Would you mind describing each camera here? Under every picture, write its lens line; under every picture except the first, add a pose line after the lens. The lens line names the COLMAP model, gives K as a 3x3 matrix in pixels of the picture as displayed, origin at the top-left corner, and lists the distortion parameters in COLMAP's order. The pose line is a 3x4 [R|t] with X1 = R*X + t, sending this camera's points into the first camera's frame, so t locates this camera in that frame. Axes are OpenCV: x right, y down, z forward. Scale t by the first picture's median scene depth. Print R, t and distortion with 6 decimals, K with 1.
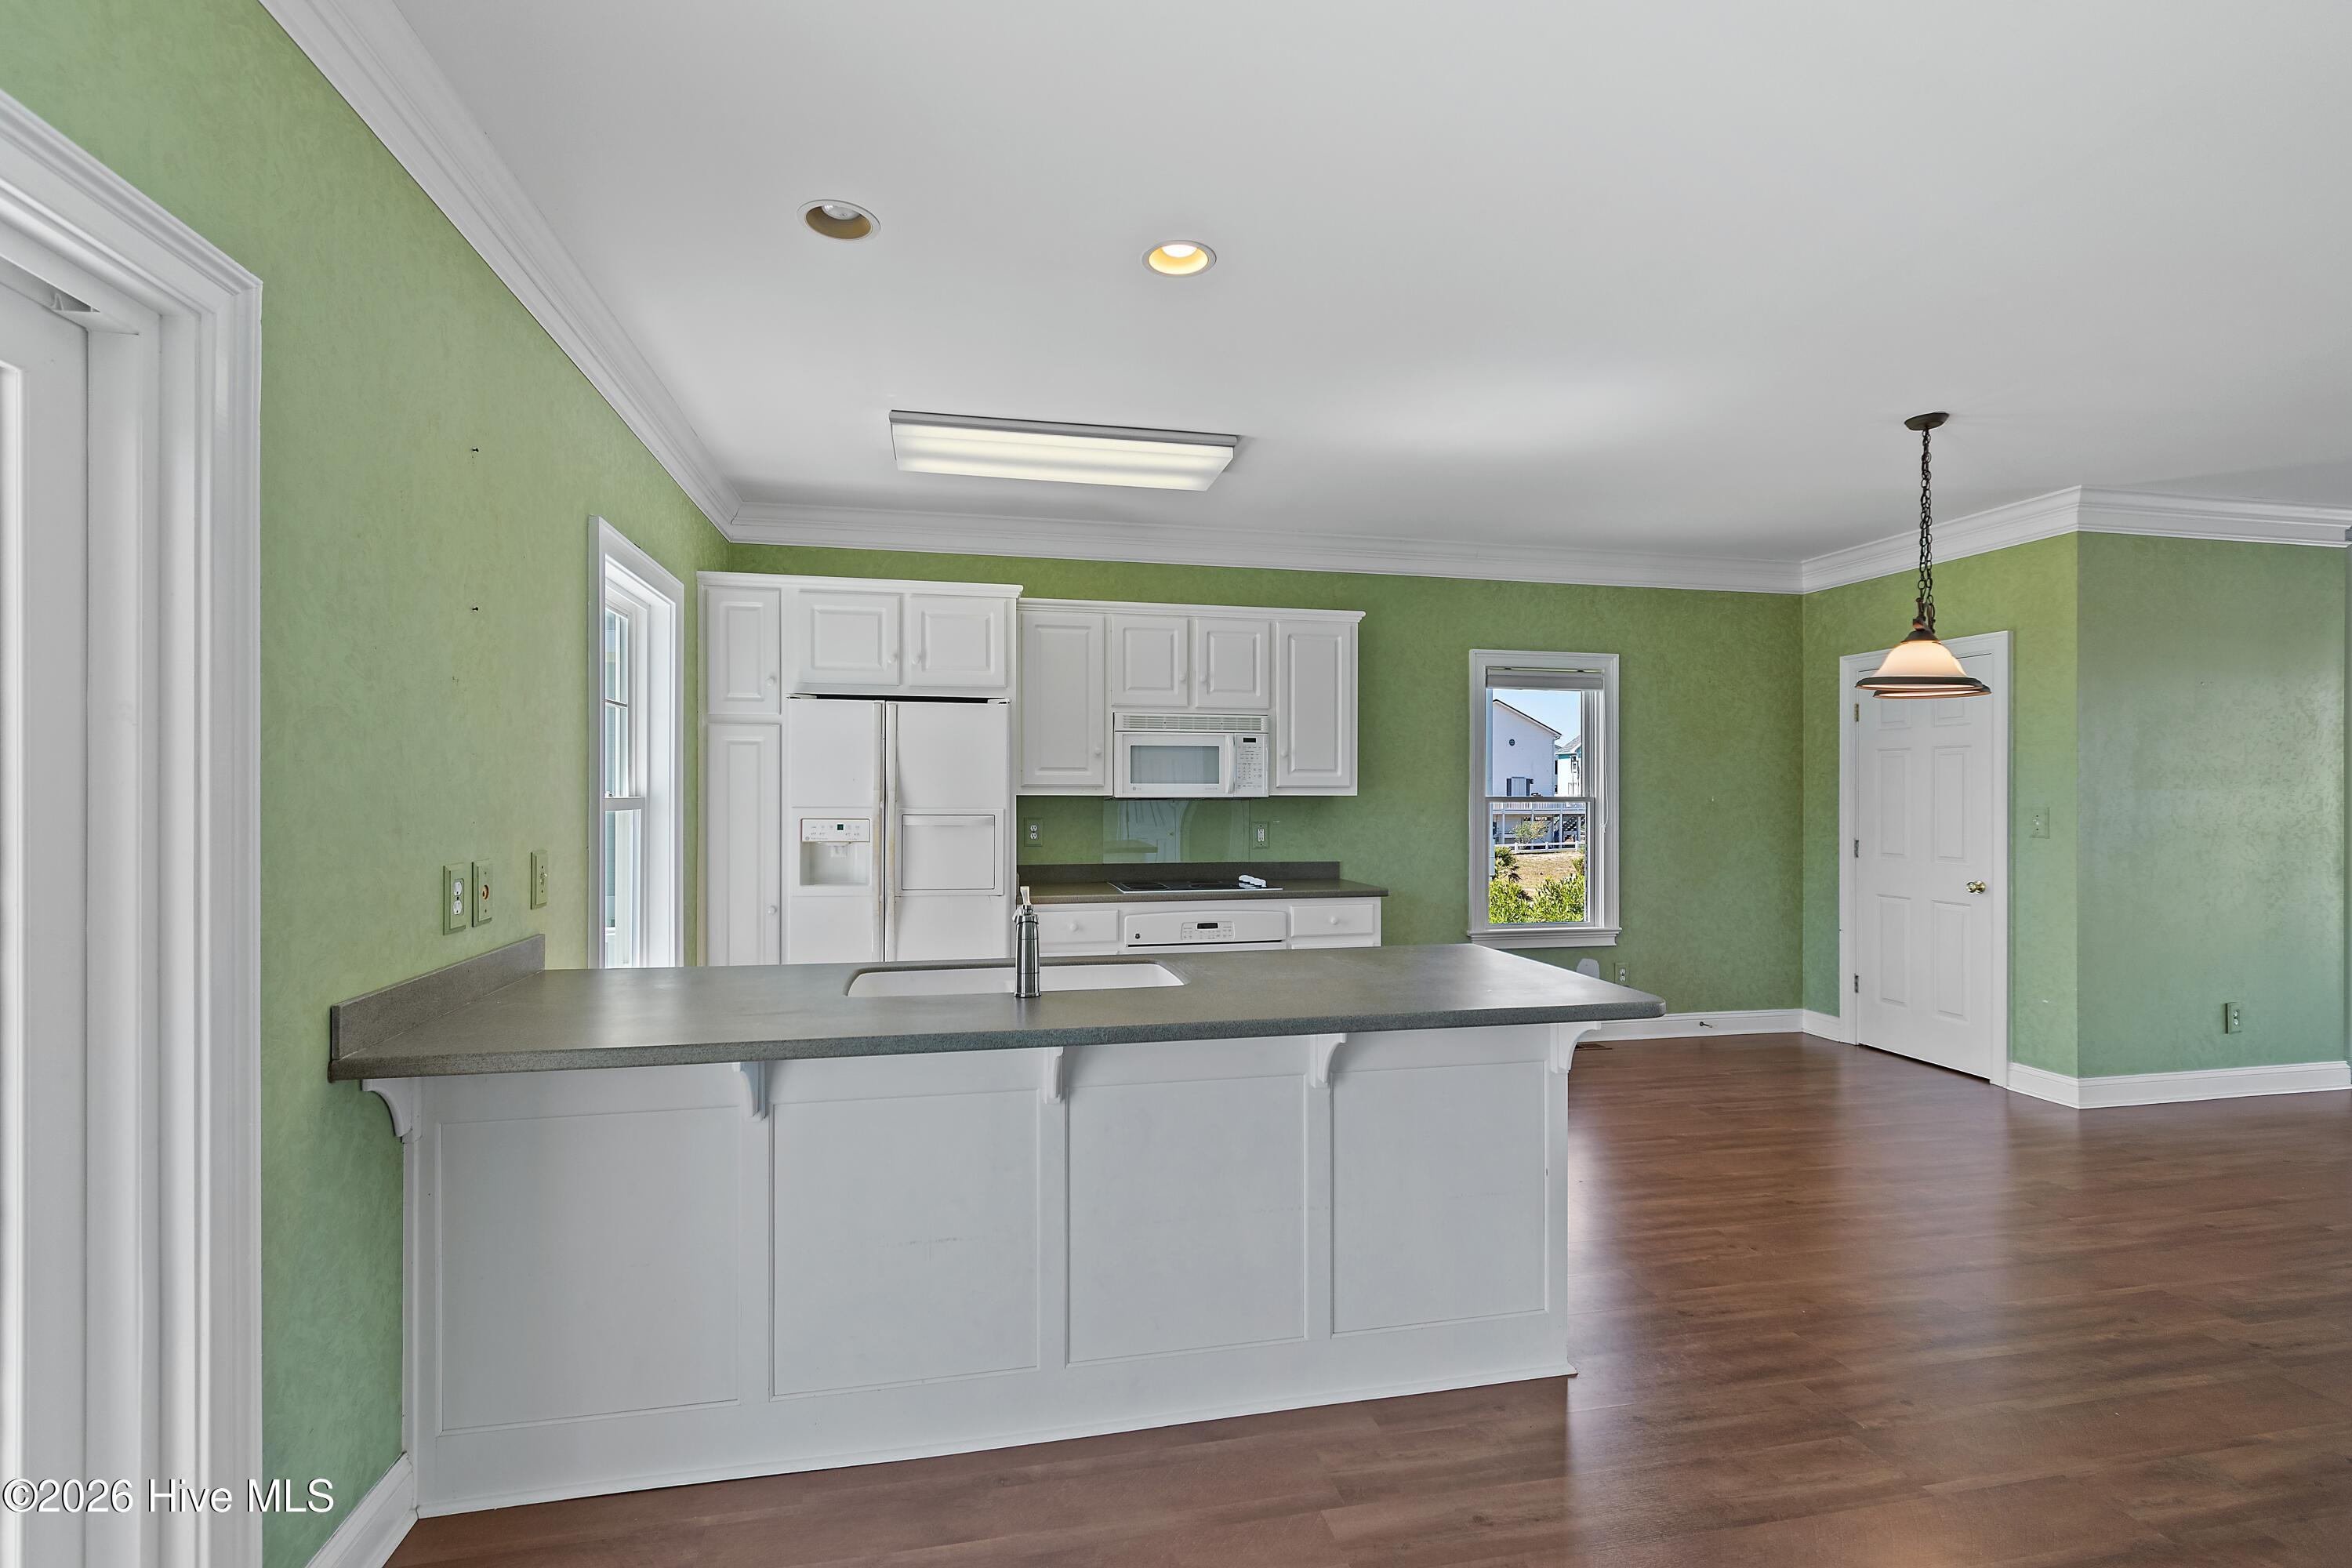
lens RADIAL K [[1052.0, 0, 1170.9], [0, 1052.0, 794.7], [0, 0, 1]] dist [0.000630, 0.000286]
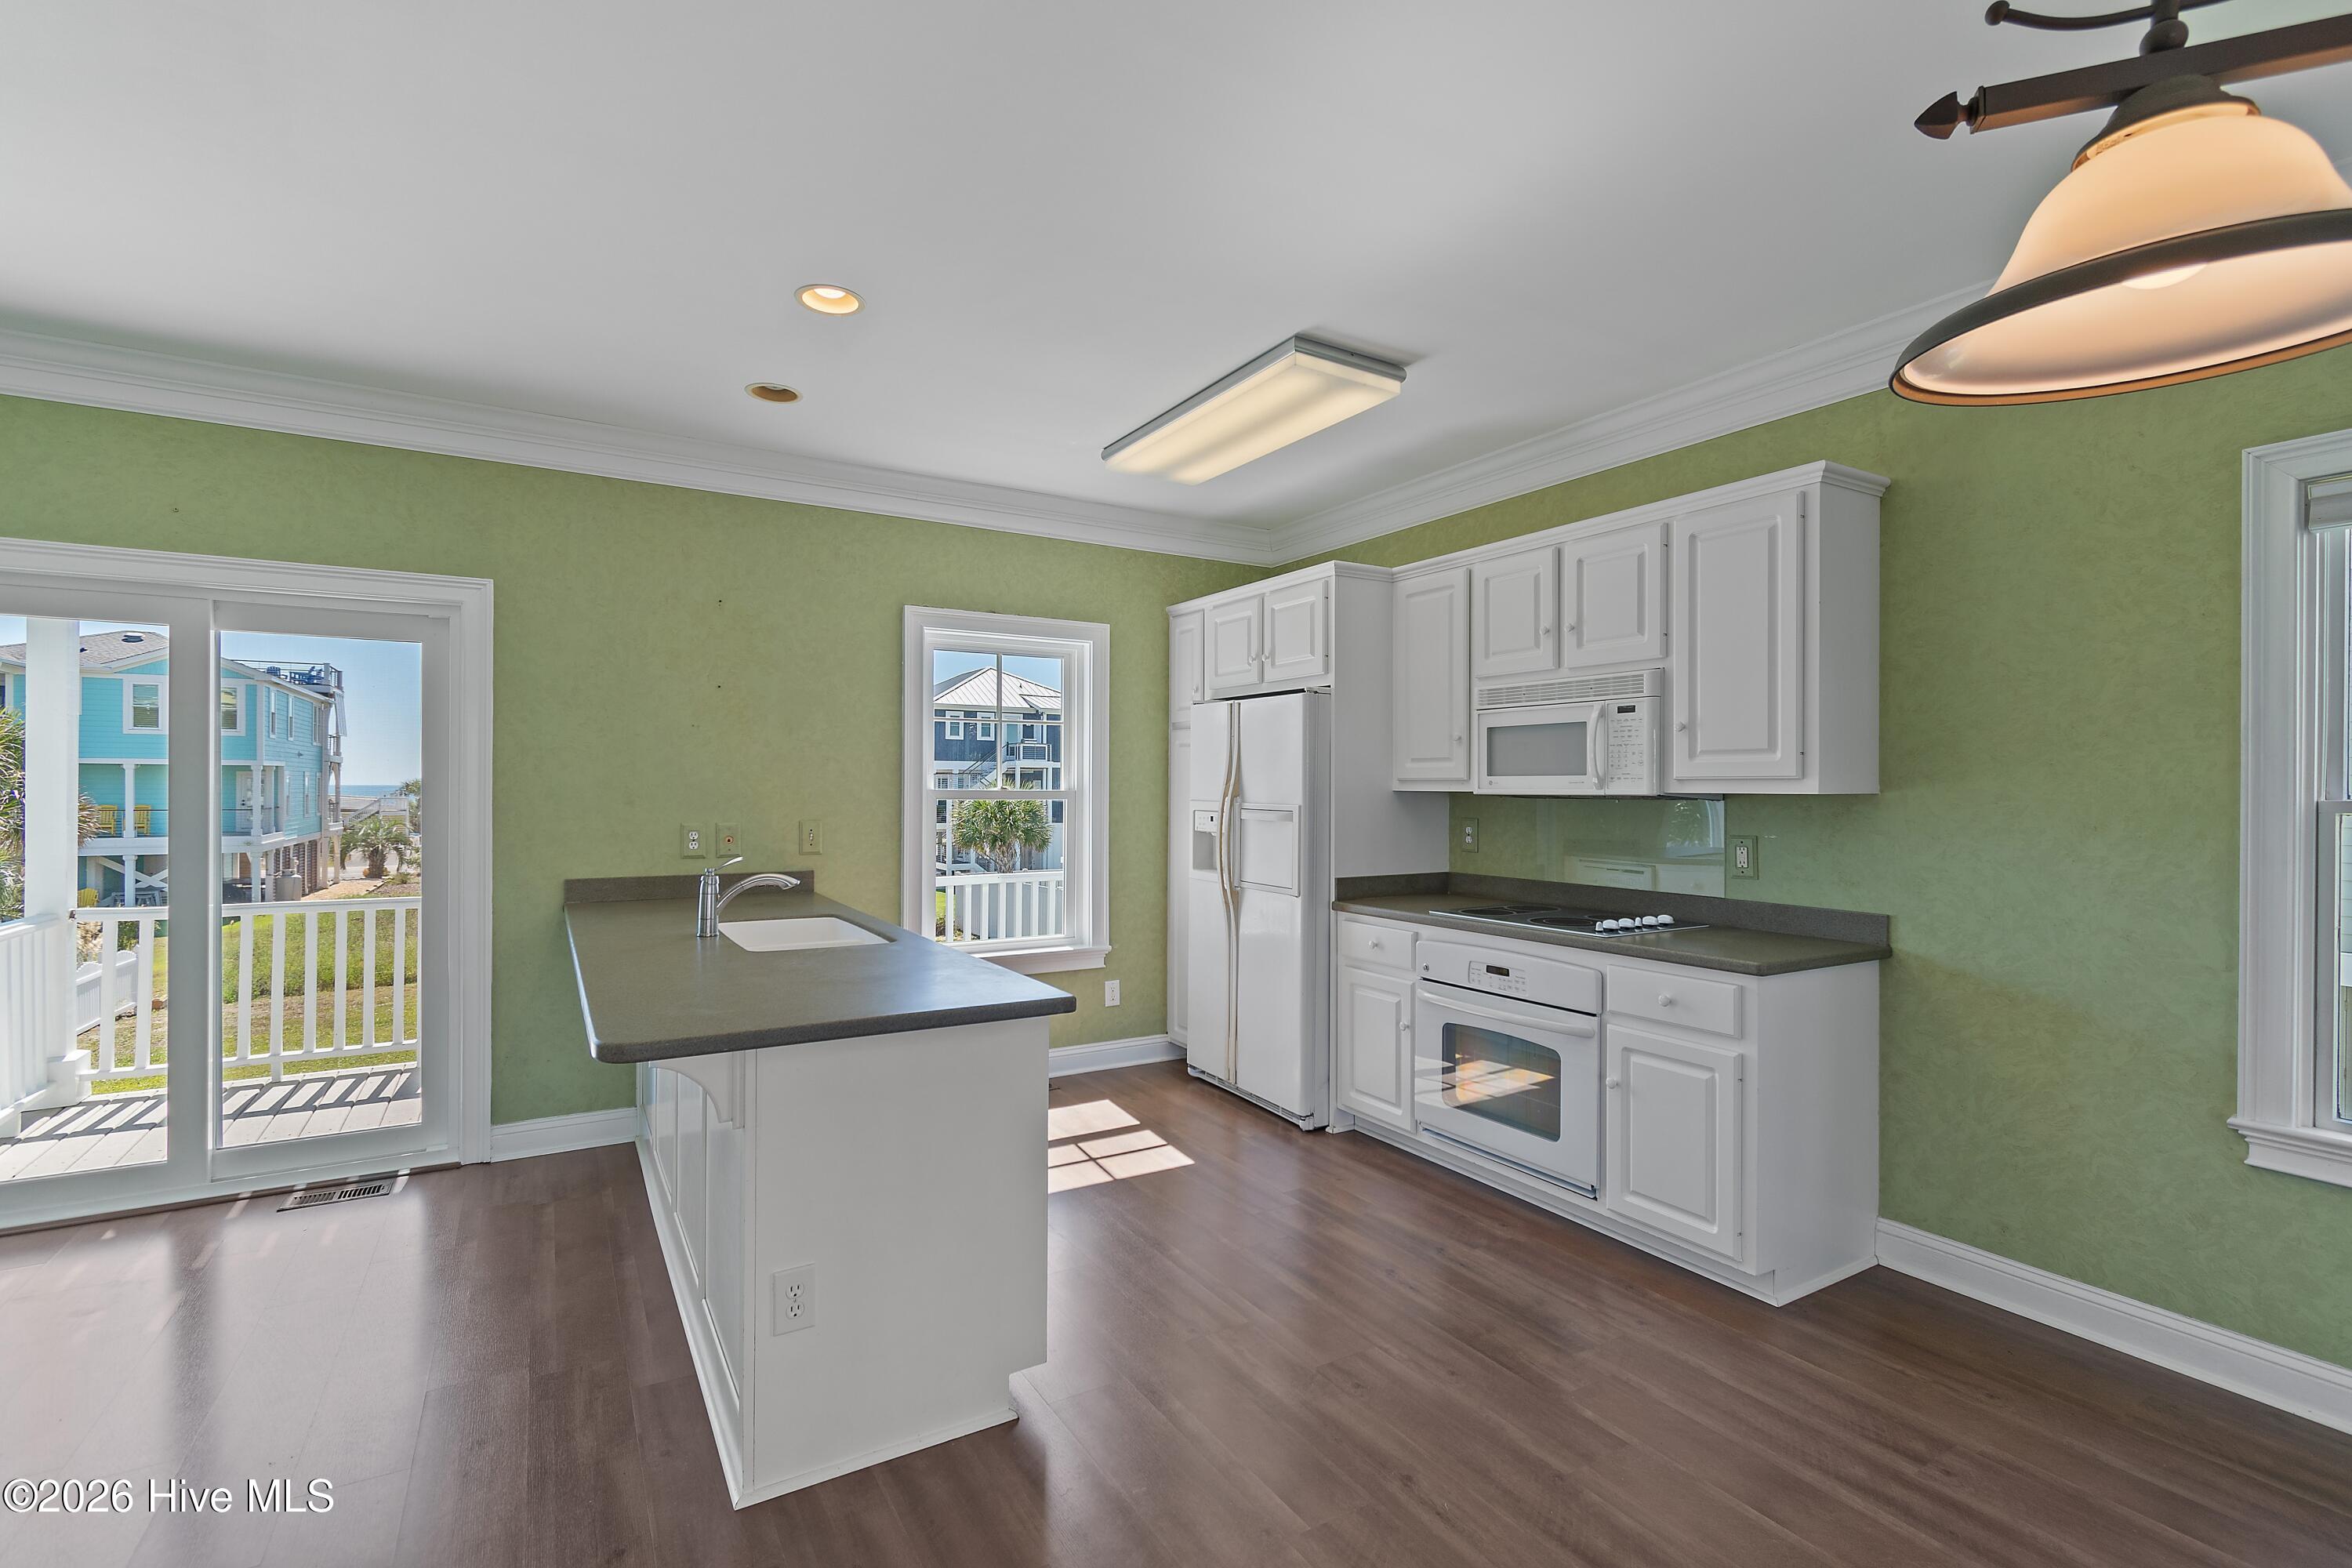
lens RADIAL K [[1063.3, 0, 1176.0], [0, 1063.3, 784.0], [0, 0, 1]] dist [0.001111, -0.000492]
pose [[0.329081, -0.002810, -0.944298, 0.627110], [-0.005733, 0.999971, -0.004974, 0.000397], [0.944284, 0.007051, 0.329055, 0.522712]]
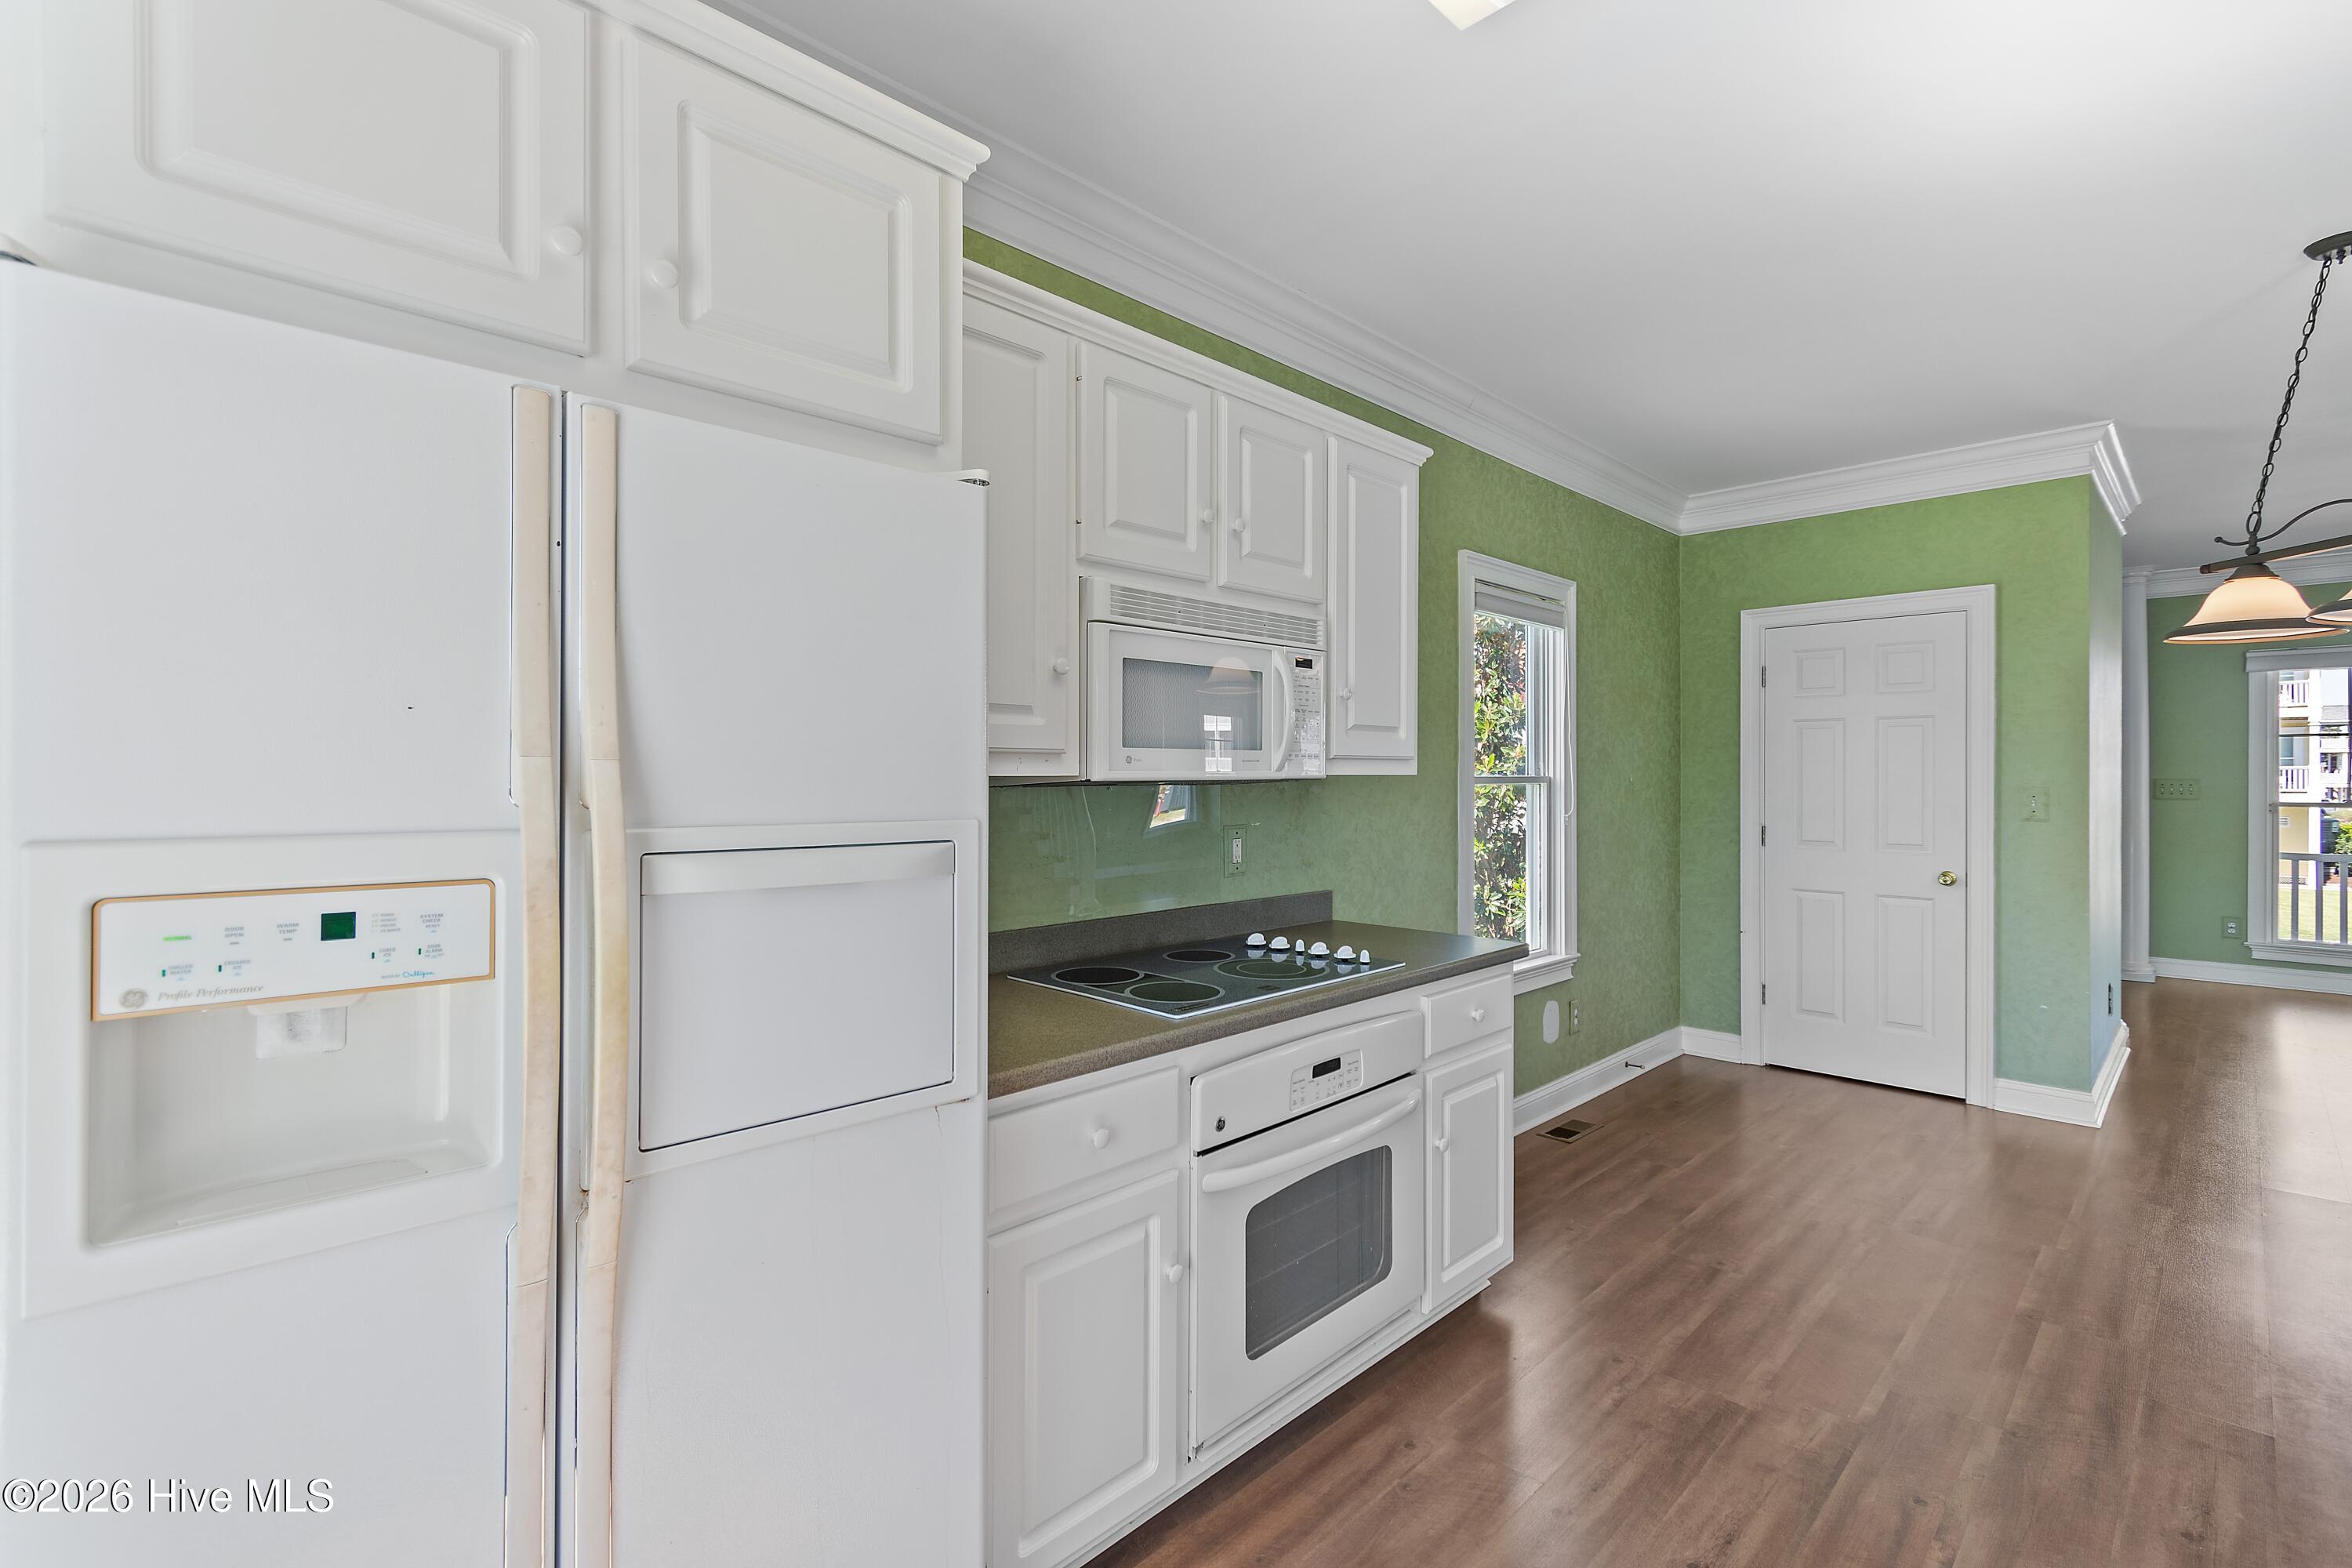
lens RADIAL K [[1056.0, 0, 1178.4], [0, 1056.0, 772.6], [0, 0, 1]] dist [0.004083, 0.000145]
pose [[0.835815, -0.000619, 0.549010, -0.251962], [0.001017, 0.999999, -0.000421, -0.000372], [-0.549010, 0.000910, 0.835815, 0.630777]]
